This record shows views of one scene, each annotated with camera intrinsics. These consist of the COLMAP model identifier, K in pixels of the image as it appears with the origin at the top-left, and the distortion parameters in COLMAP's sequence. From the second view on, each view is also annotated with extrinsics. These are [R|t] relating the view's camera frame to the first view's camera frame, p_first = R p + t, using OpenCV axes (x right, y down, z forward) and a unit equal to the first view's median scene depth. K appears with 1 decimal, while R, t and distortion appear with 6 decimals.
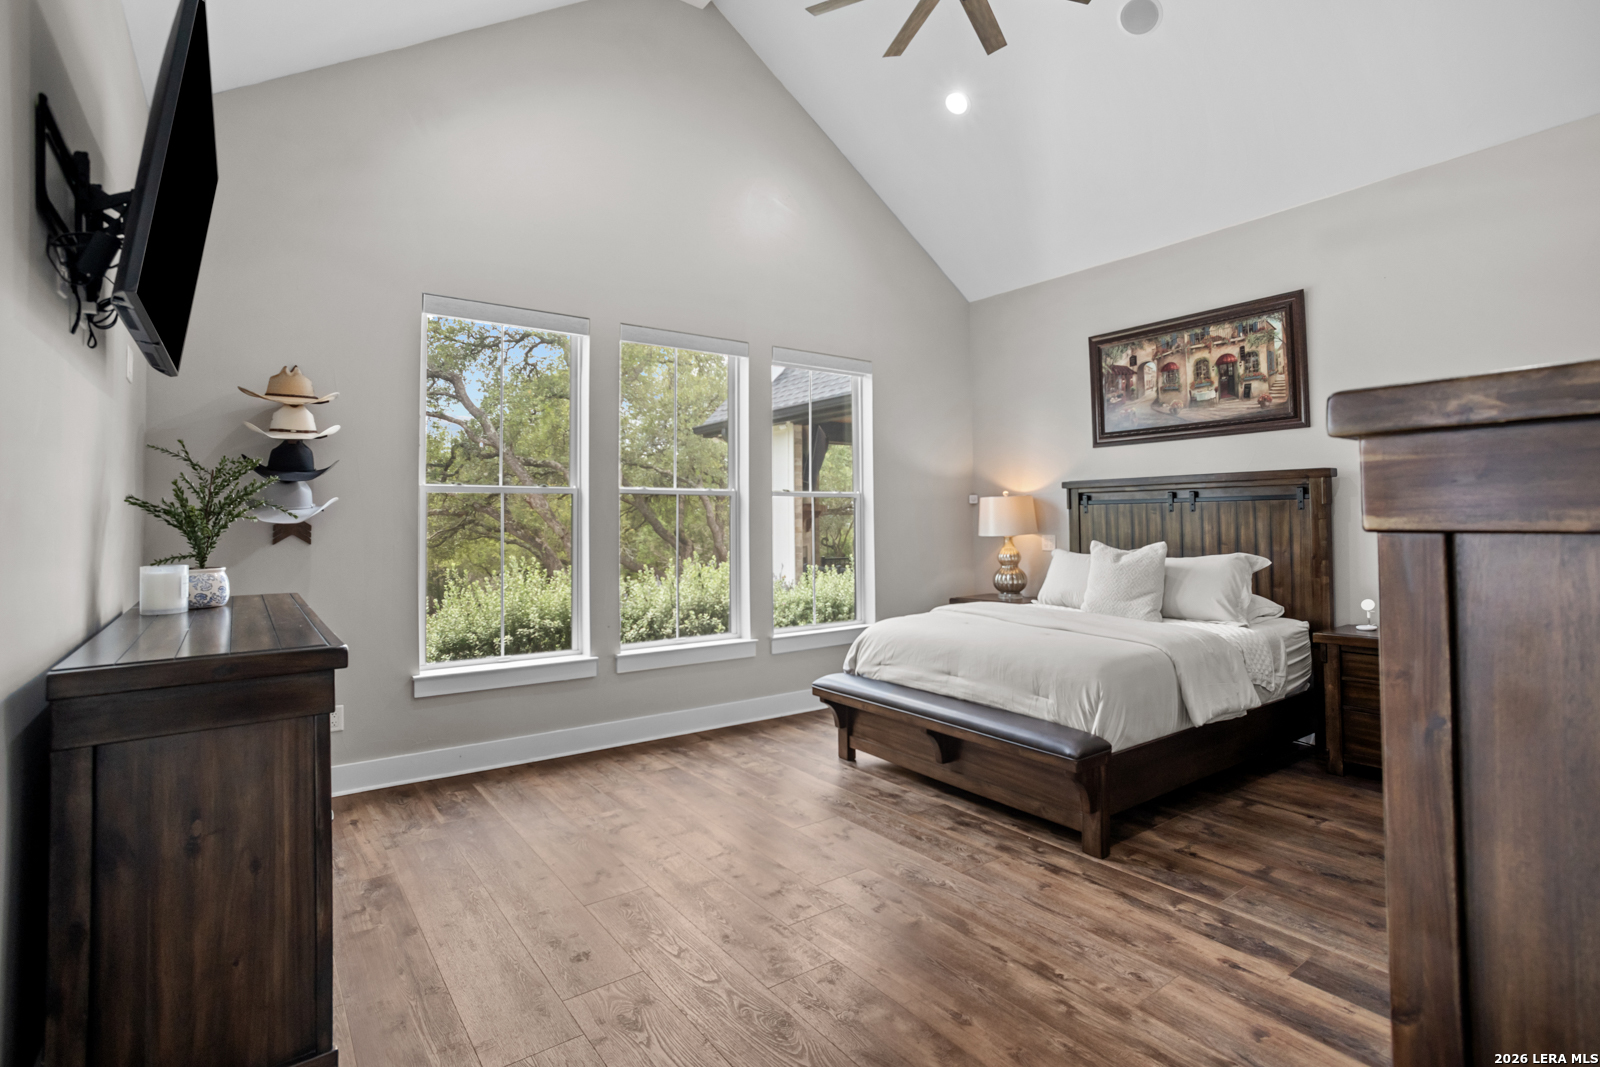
lens RADIAL K [[768.1, 0, 813.9], [0, 768.1, 499.4], [0, 0, 1]] dist [-0.051627, 0.026768]
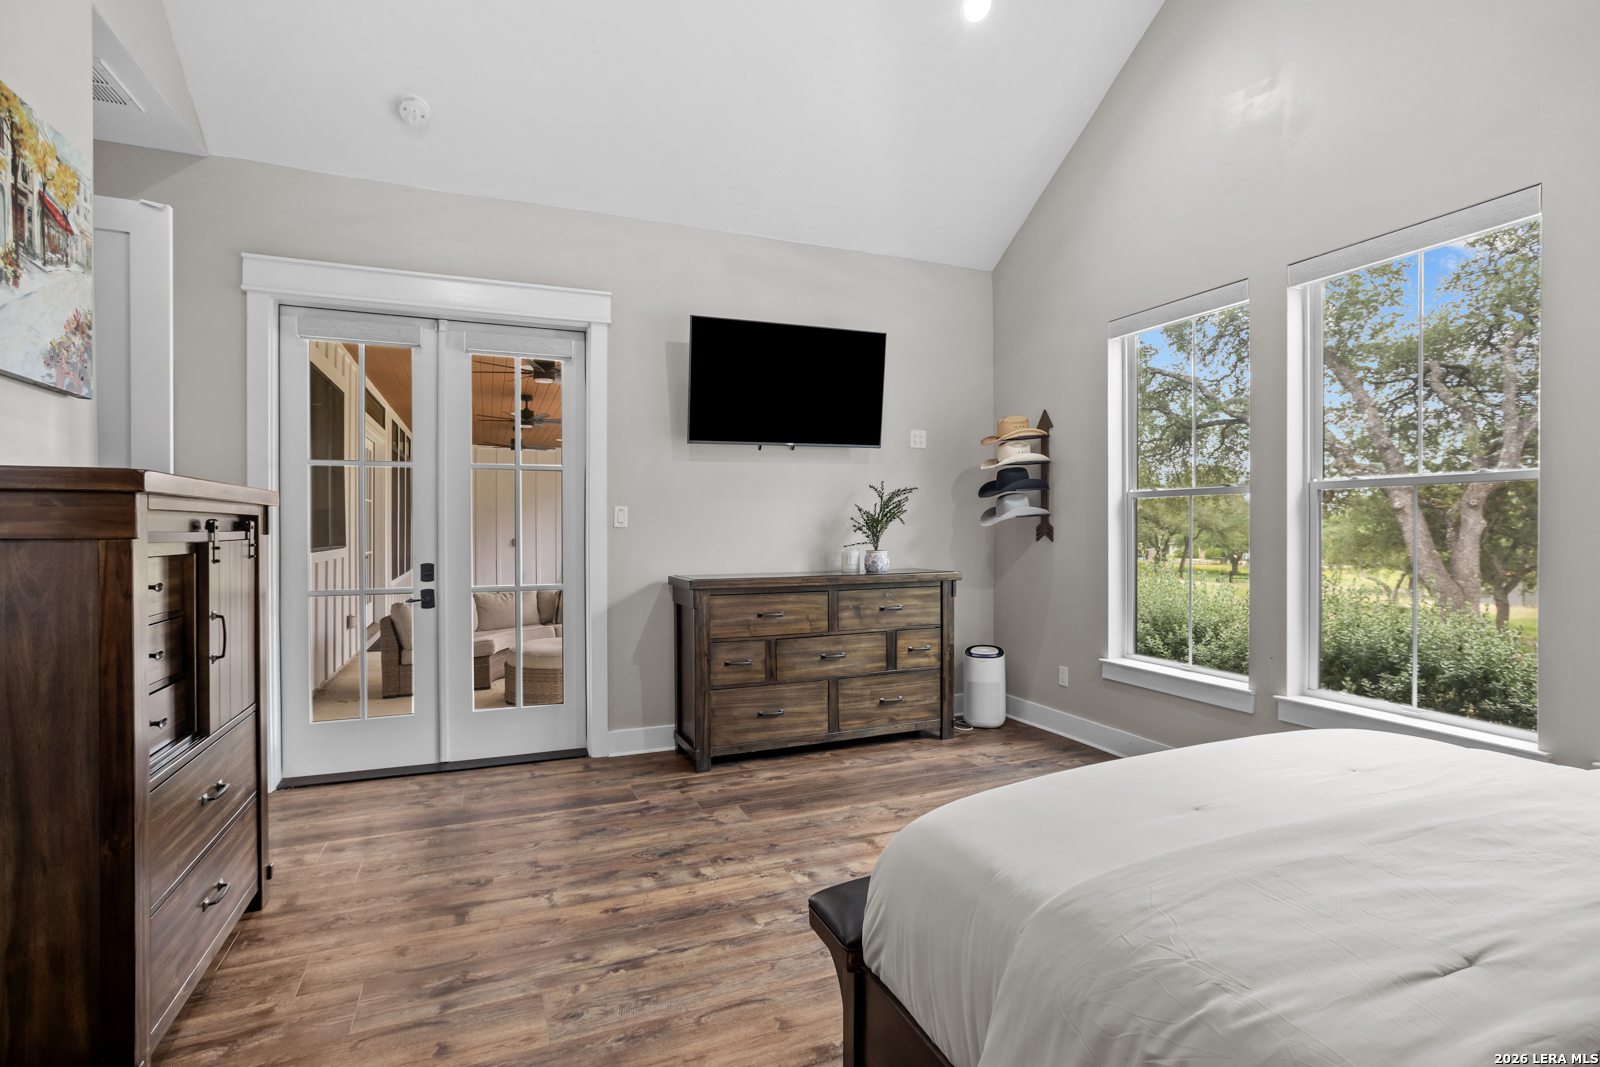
lens RADIAL K [[768.1, 0, 807.4], [0, 768.1, 529.8], [0, 0, 1]] dist [-0.051627, 0.026768]
pose [[-0.233111, 0.012686, -0.972367, 0.606099], [0.031765, 0.999481, 0.005424, 0.014959], [0.971931, -0.029623, -0.233393, 0.725608]]
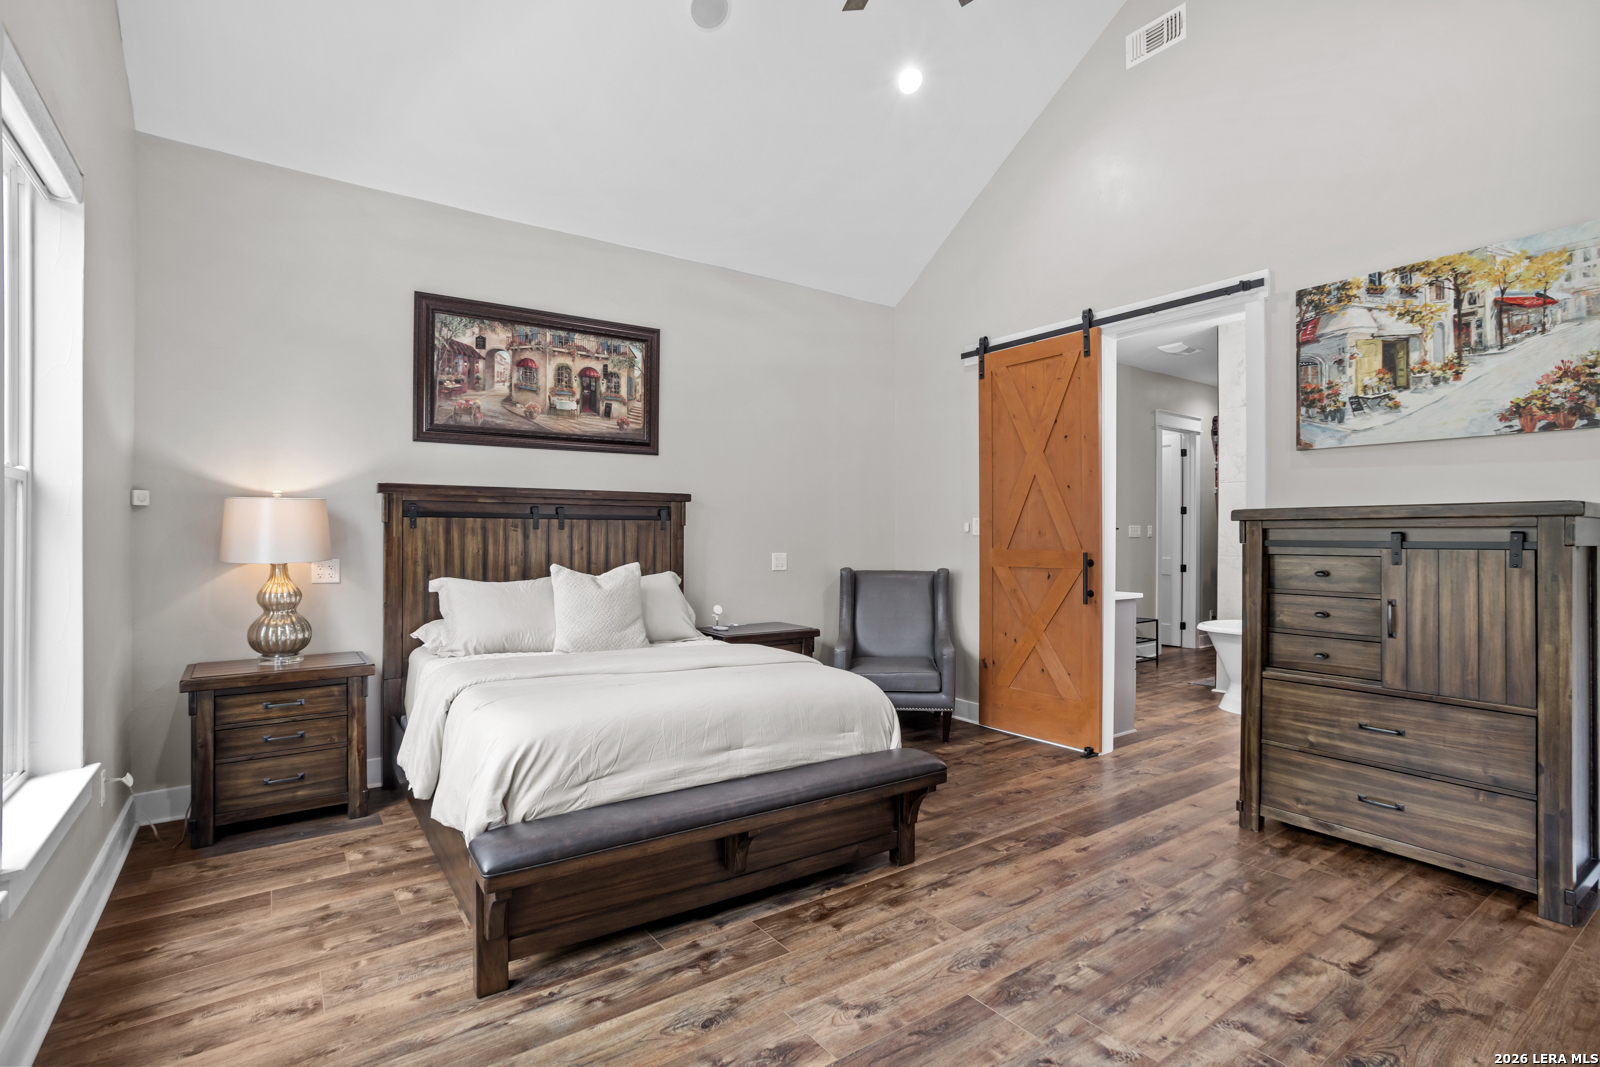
lens RADIAL K [[768.1, 0, 794.4], [0, 768.1, 533.8], [0, 0, 1]] dist [-0.051627, 0.026768]
pose [[0.030622, 0.009948, 0.999482, -0.446281], [-0.031518, 0.999463, -0.008983, 0.022316], [-0.999034, -0.031227, 0.030919, 0.744214]]
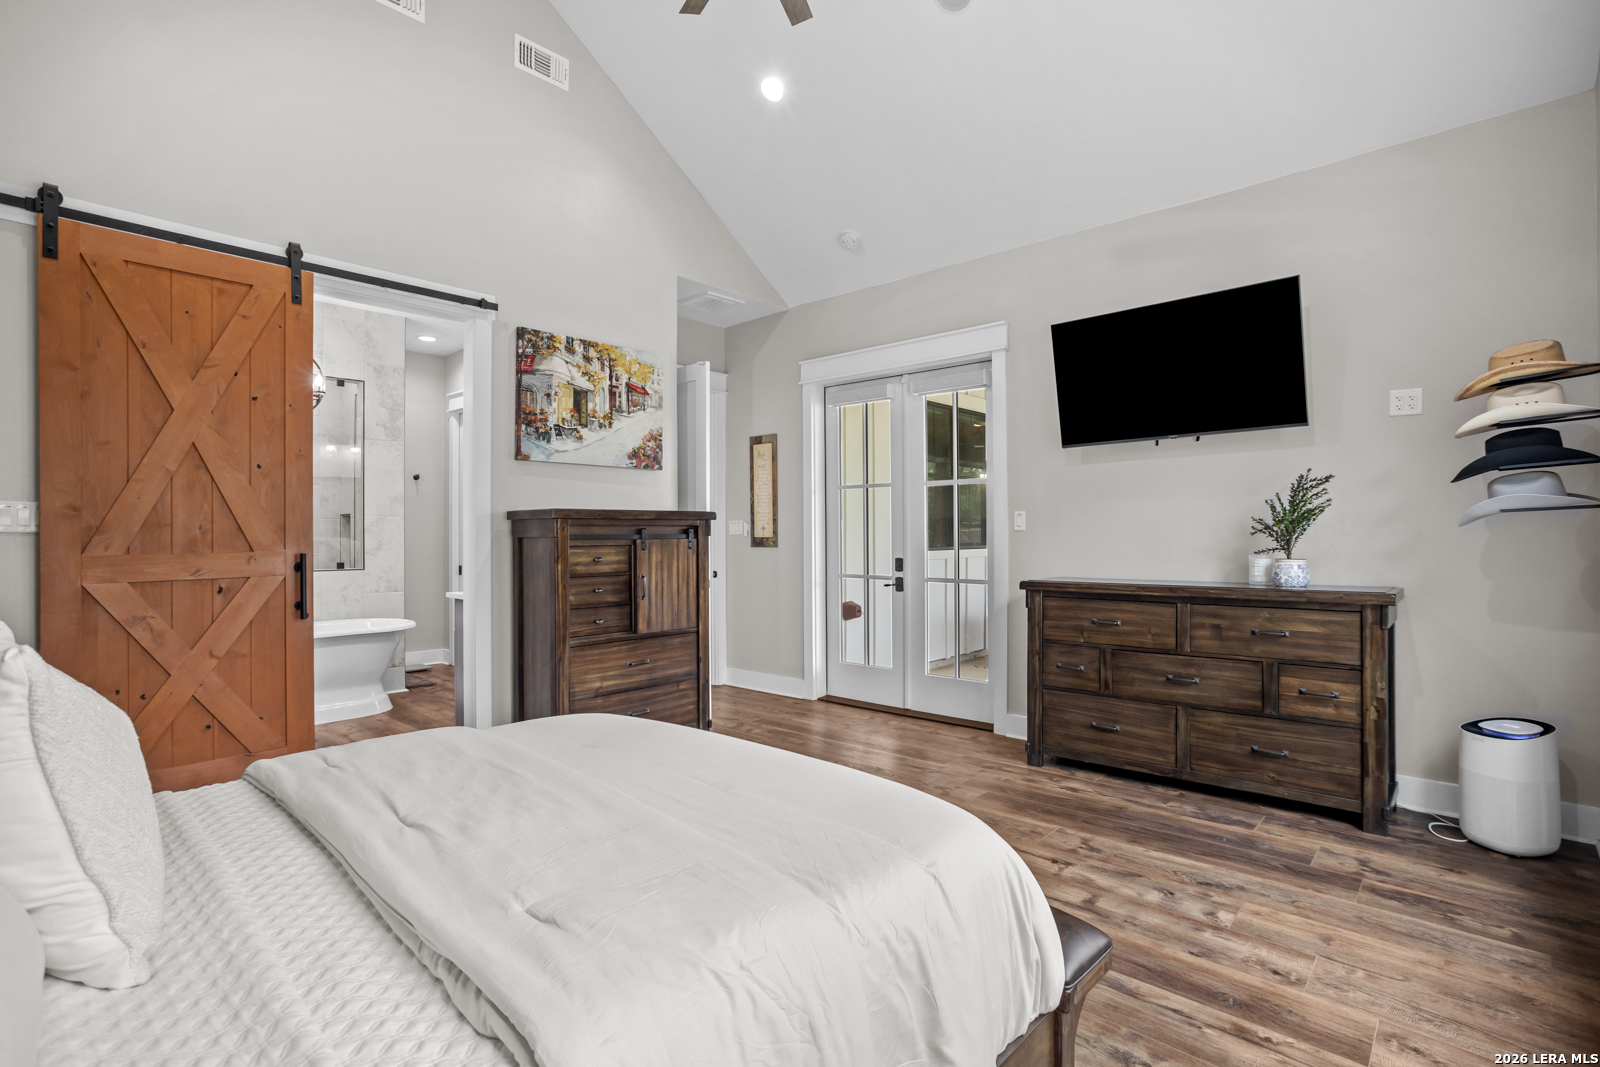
lens RADIAL K [[768.1, 0, 802.6], [0, 768.1, 520.5], [0, 0, 1]] dist [-0.051627, 0.026768]
pose [[-0.979728, 0.011829, -0.199985, 0.222093], [0.020554, 0.998923, -0.041608, 0.034165], [0.199277, -0.044875, -0.978915, 1.258848]]
